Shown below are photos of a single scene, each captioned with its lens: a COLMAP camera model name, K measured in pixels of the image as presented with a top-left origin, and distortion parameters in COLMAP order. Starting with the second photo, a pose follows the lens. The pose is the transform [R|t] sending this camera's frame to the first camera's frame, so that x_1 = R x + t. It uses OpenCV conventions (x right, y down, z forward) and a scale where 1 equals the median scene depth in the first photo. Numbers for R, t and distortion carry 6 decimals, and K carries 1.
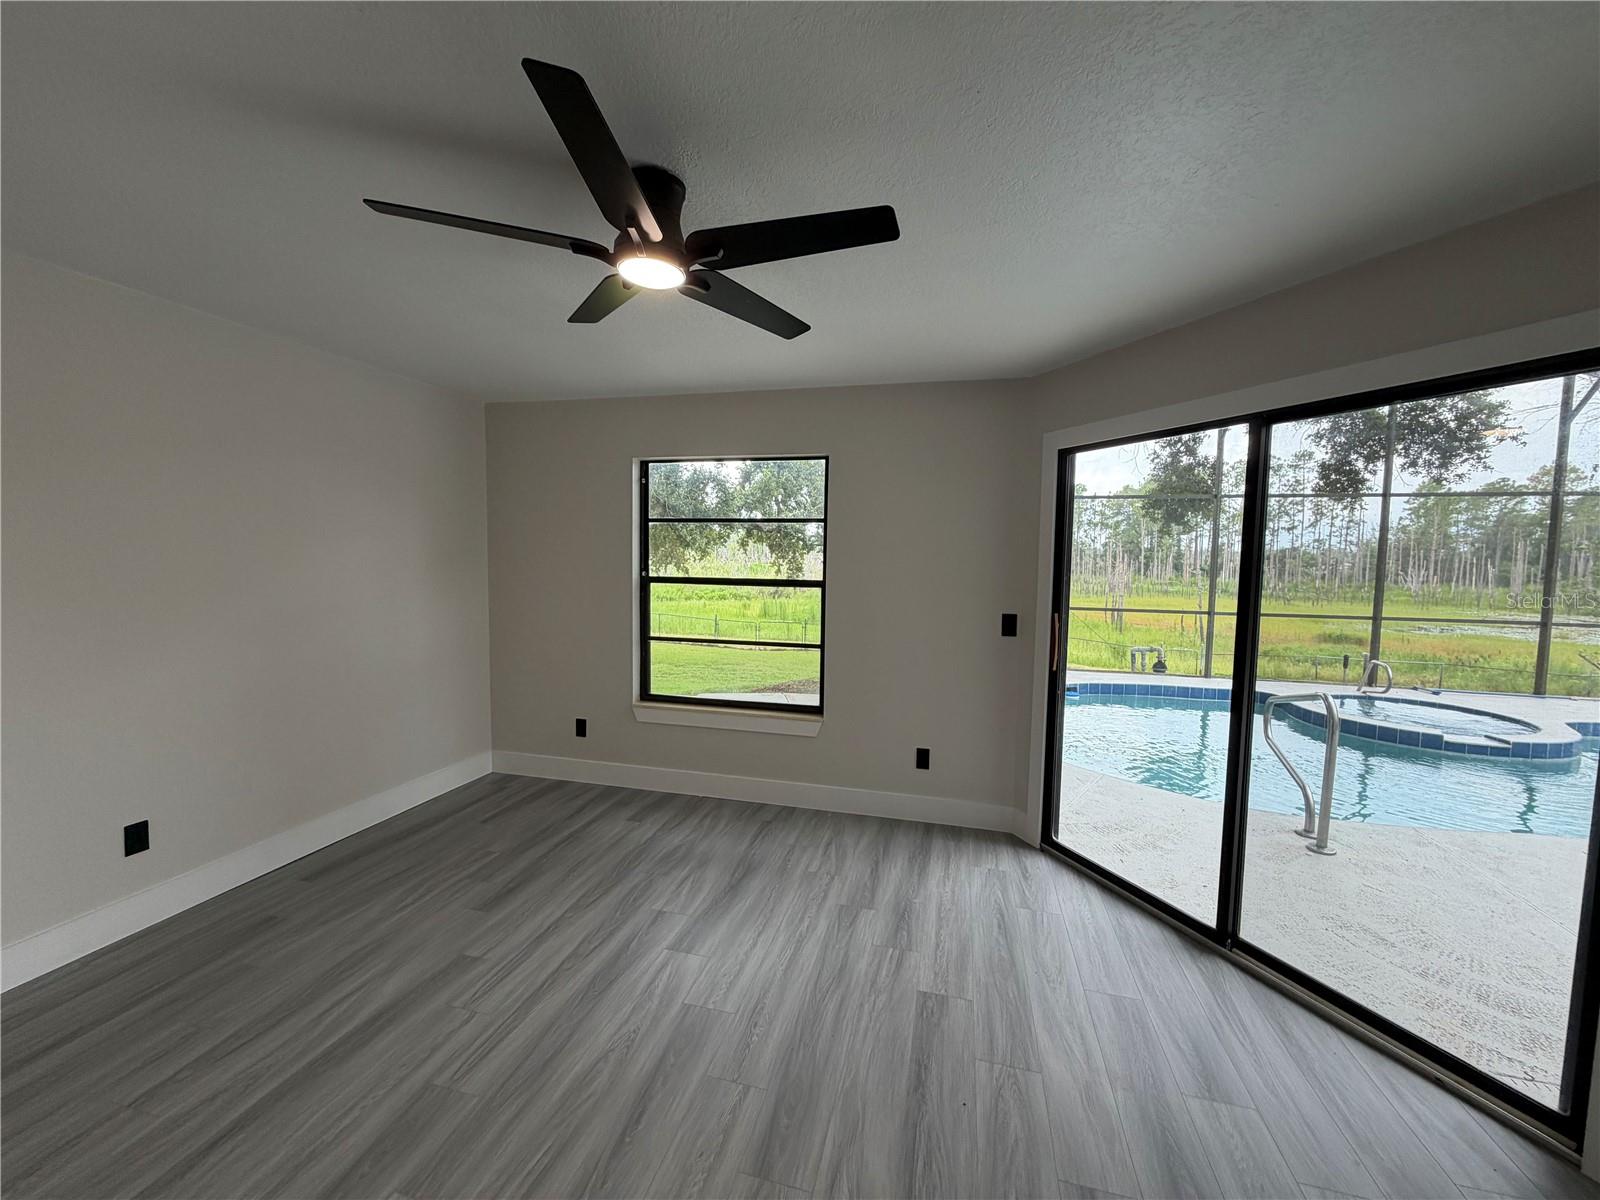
lens RADIAL K [[642.1, 0, 800.0], [0, 642.1, 600.0], [0, 0, 1]] dist [0.006438, 0.000076]
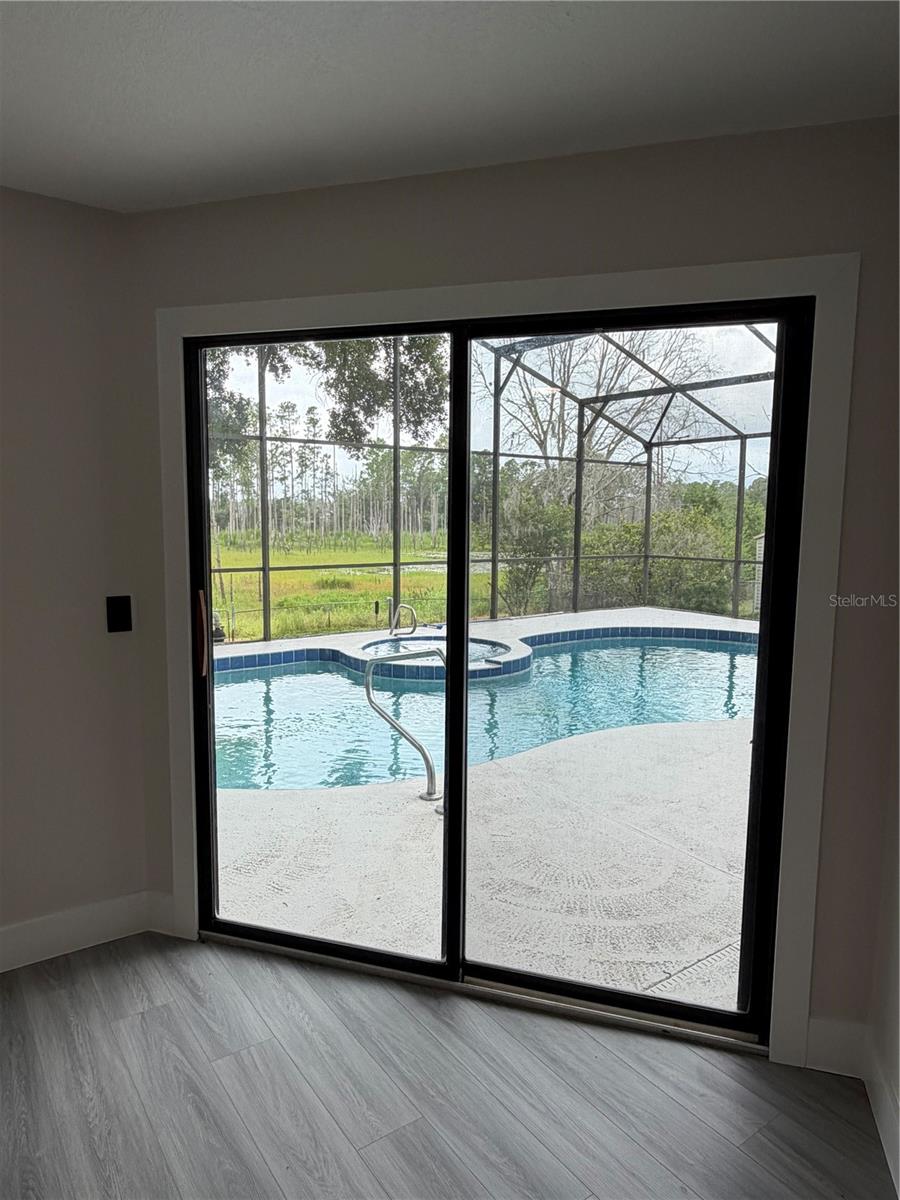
lens RADIAL K [[771.7, 0, 450.0], [0, 771.7, 600.0], [0, 0, 1]] dist [0.002336, 0.003284]
pose [[0.648645, -0.094316, 0.755225, -0.013568], [0.054905, 0.995505, 0.077166, -0.006249], [-0.759108, -0.008588, 0.650907, 0.109833]]
